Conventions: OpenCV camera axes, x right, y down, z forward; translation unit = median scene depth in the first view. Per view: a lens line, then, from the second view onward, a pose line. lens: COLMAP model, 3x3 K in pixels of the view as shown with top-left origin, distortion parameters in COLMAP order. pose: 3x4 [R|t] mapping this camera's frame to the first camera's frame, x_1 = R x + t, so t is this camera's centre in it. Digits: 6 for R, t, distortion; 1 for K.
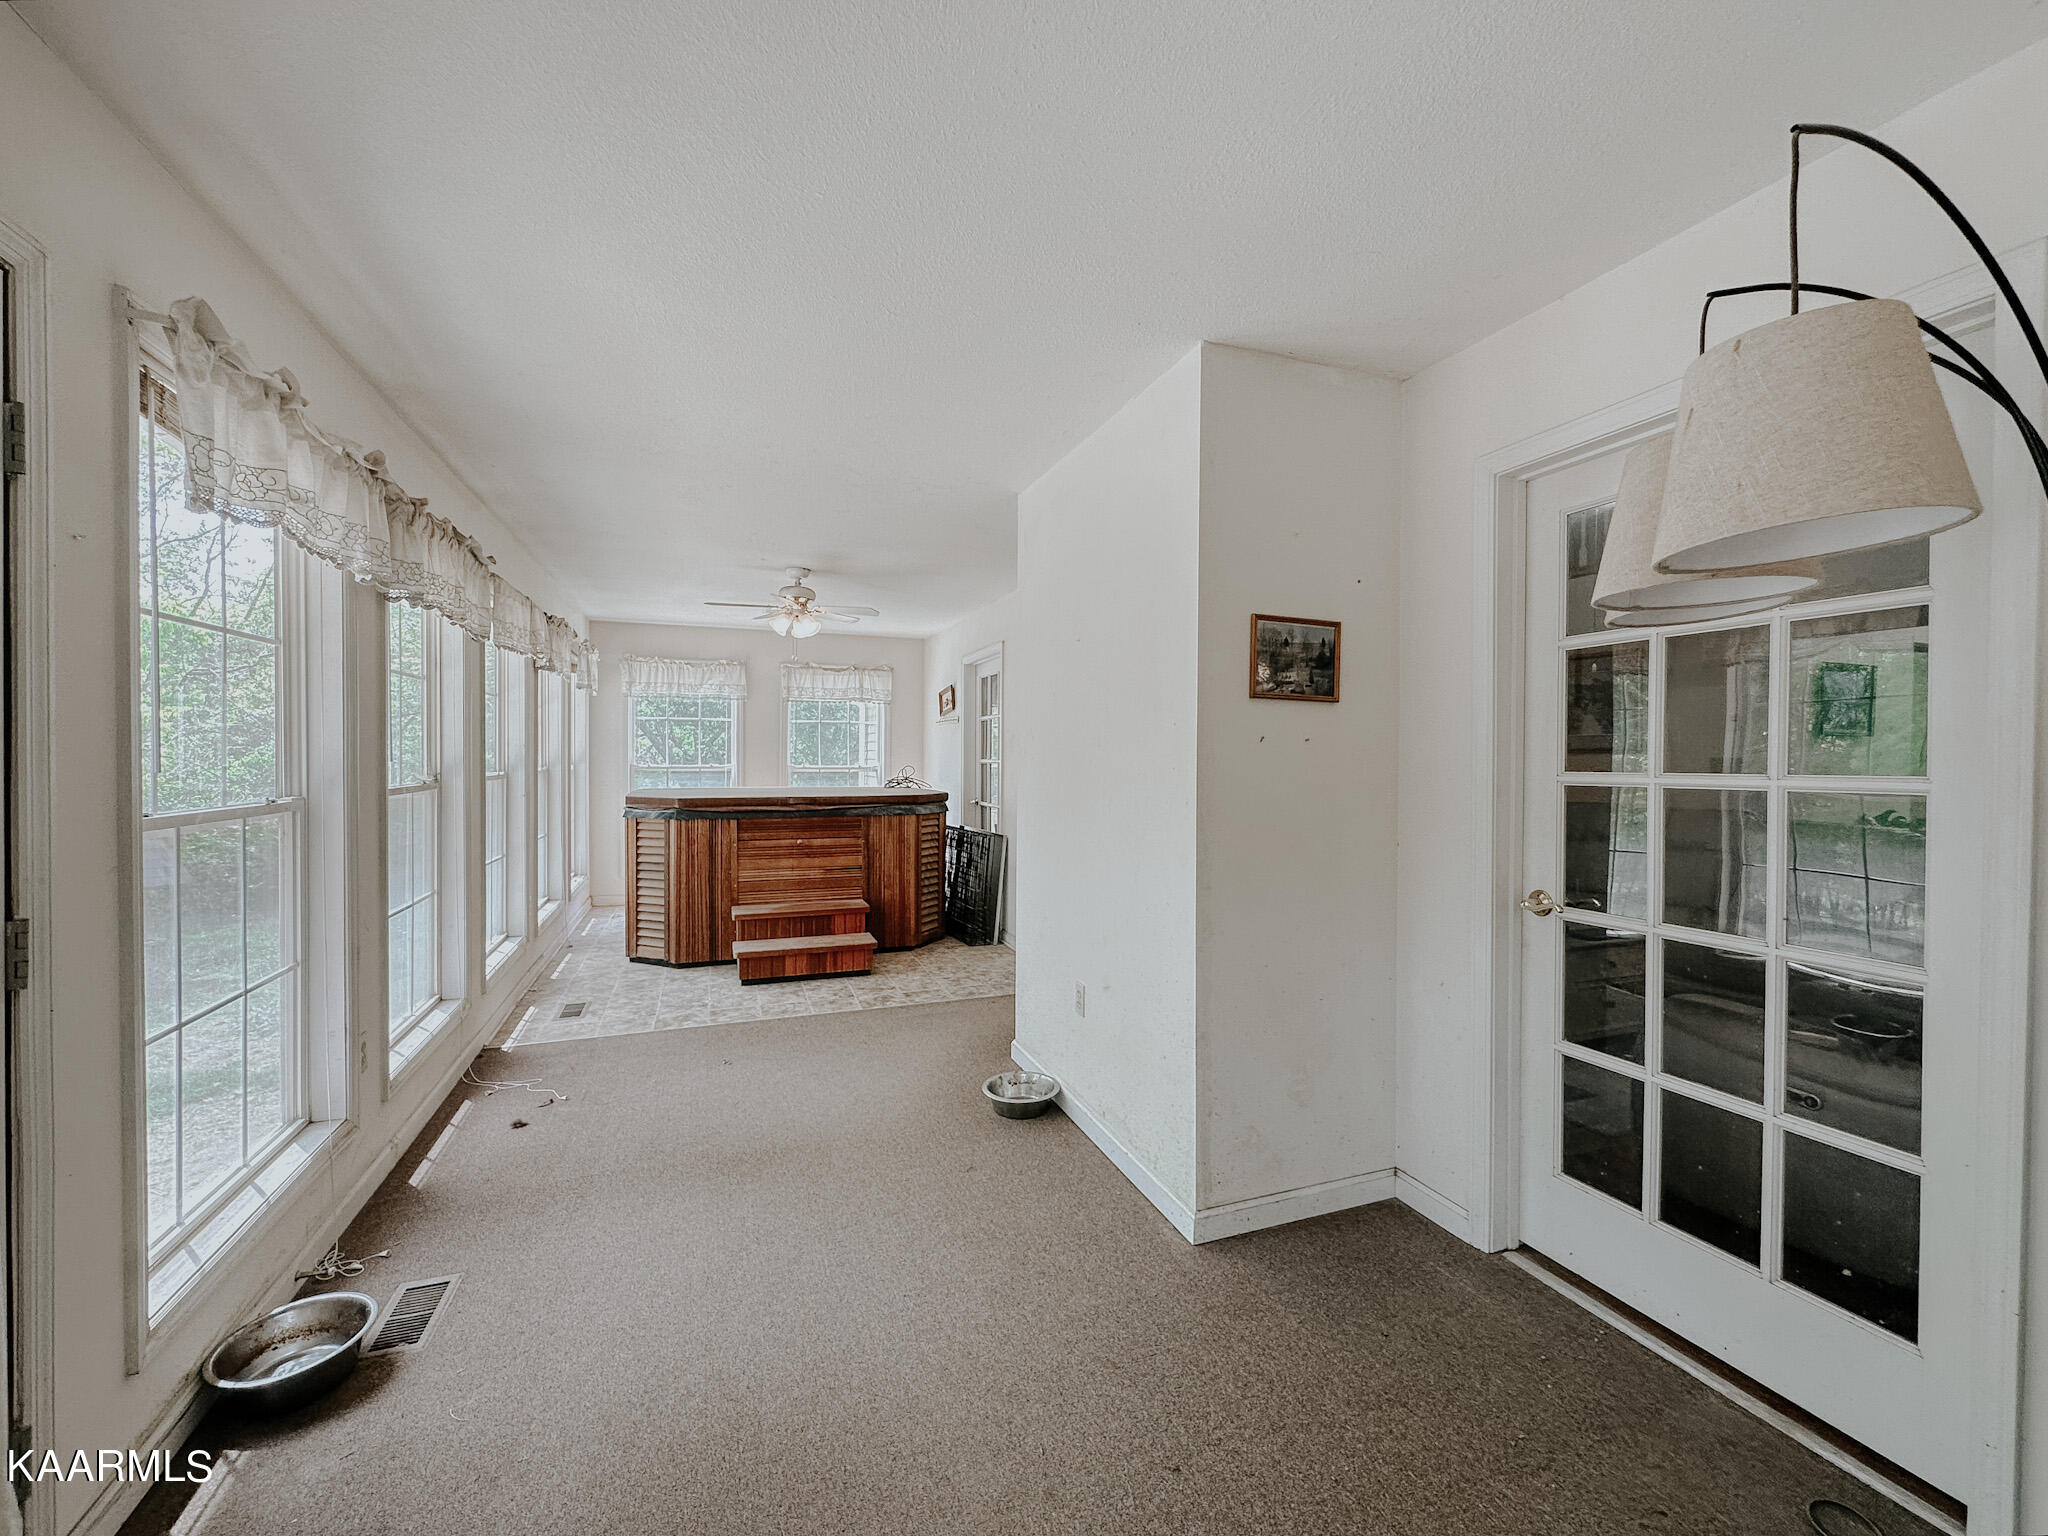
lens RADIAL K [[840.4, 0, 1033.7], [0, 840.4, 770.9], [0, 0, 1]] dist [-0.001233, -0.000028]
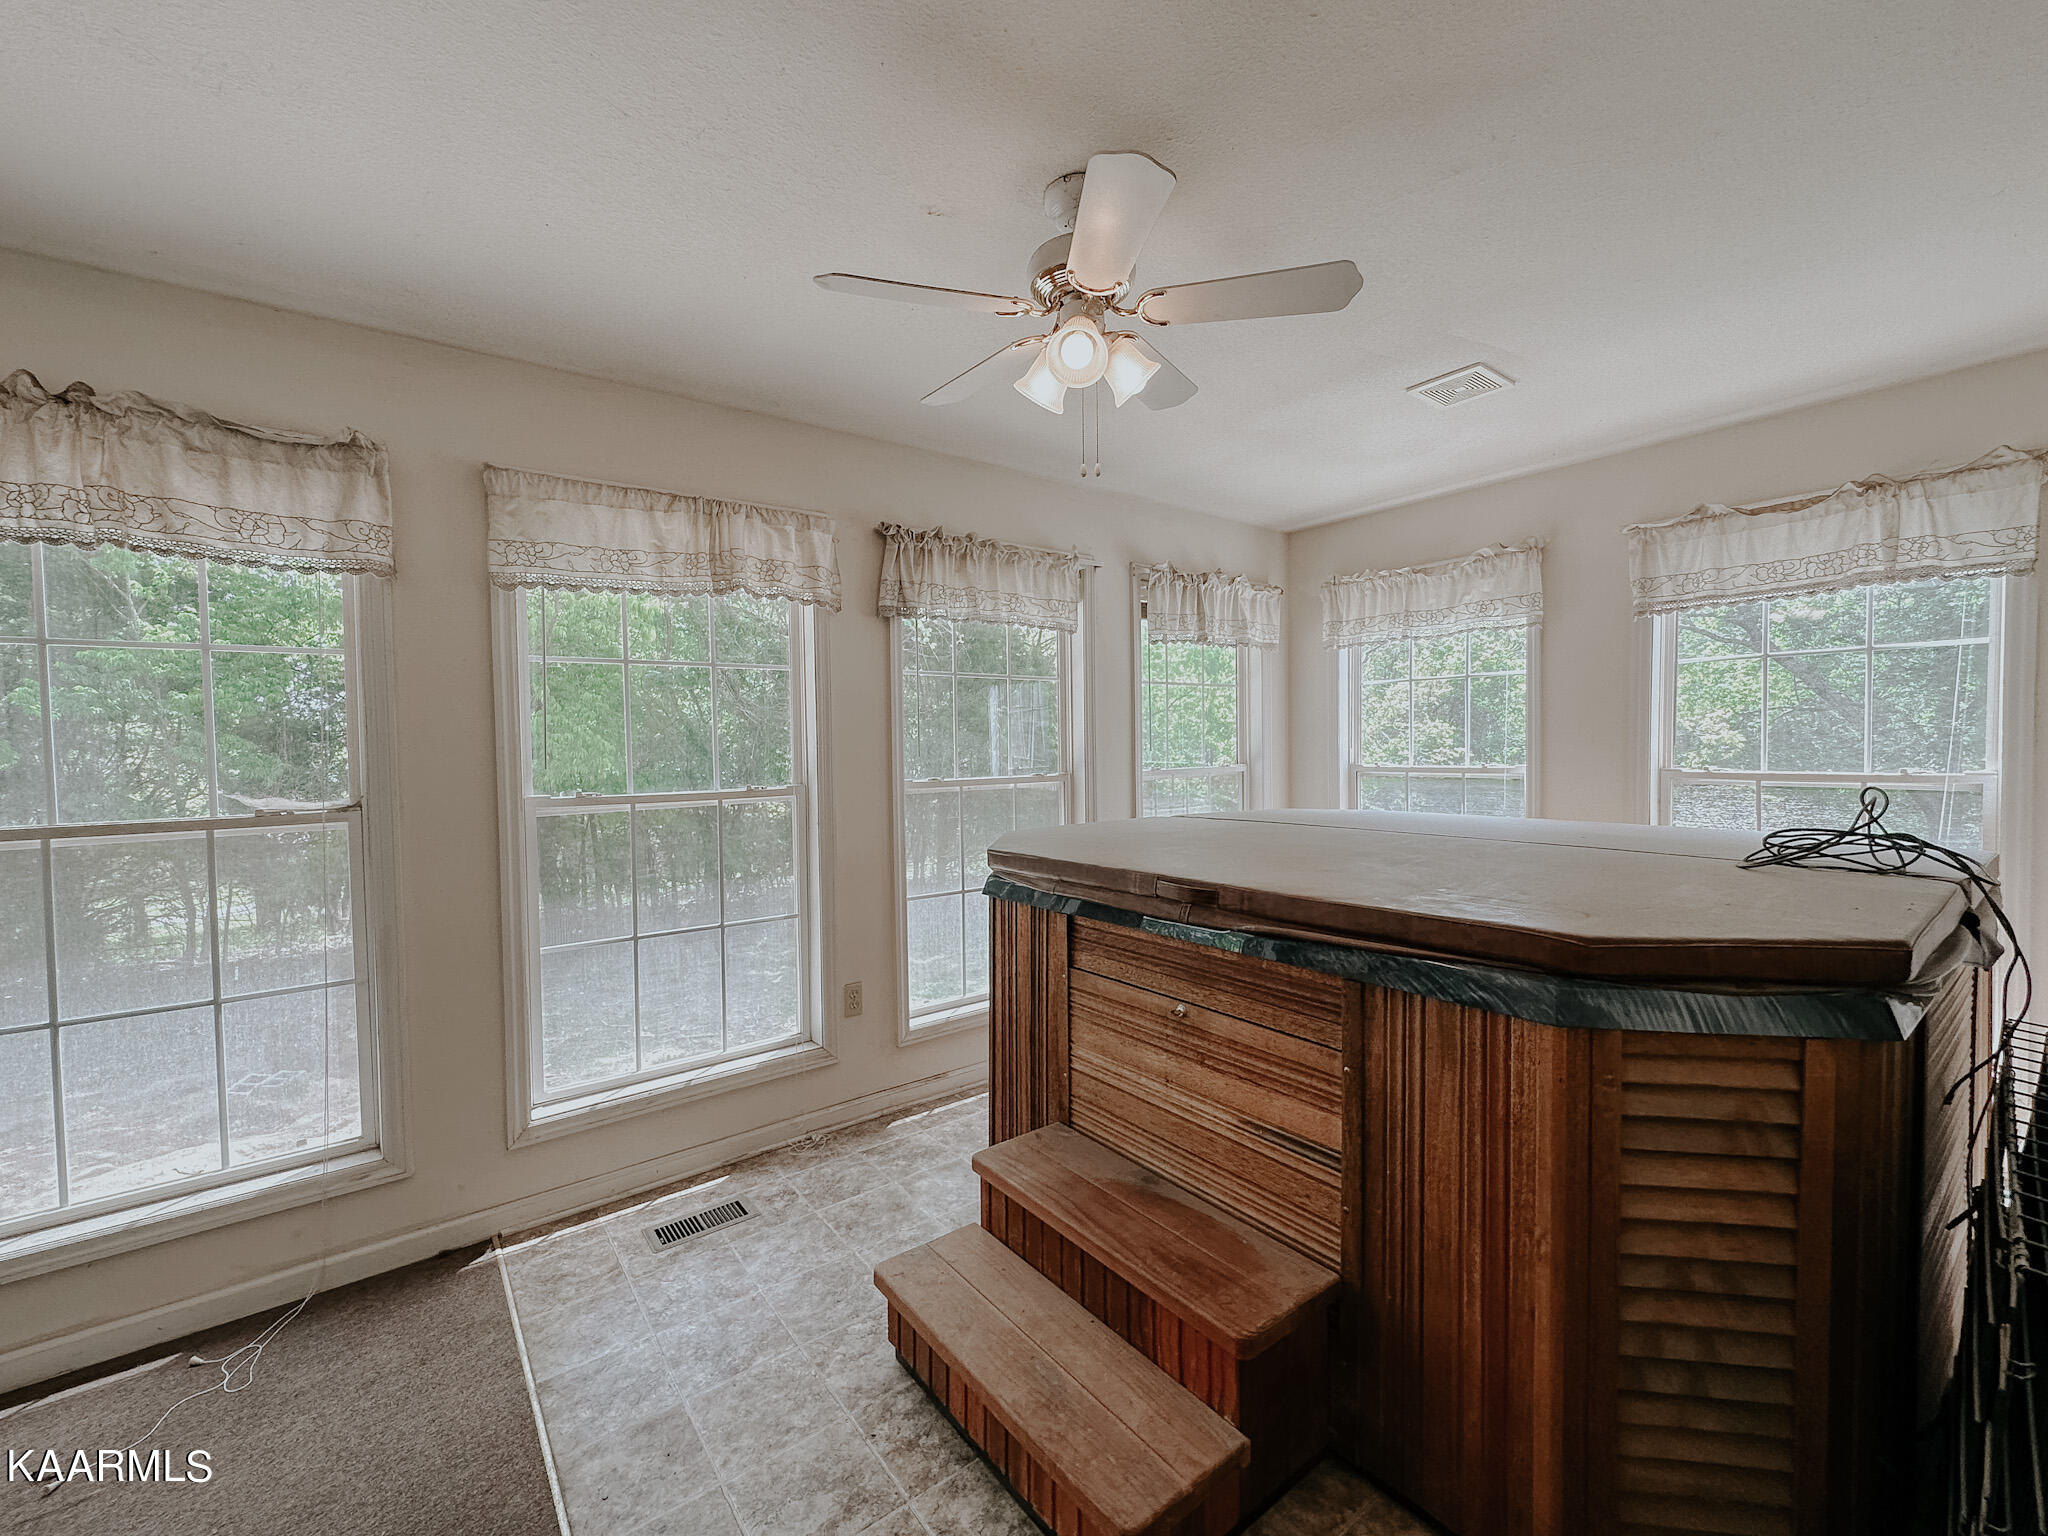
lens RADIAL K [[840.4, 0, 1033.7], [0, 840.4, 770.9], [0, 0, 1]] dist [-0.001233, -0.000028]
pose [[0.280981, 0.023721, -0.959420, 0.032472], [-0.000409, 0.999697, 0.024597, -0.022277], [0.959713, -0.006519, 0.280906, 0.843084]]
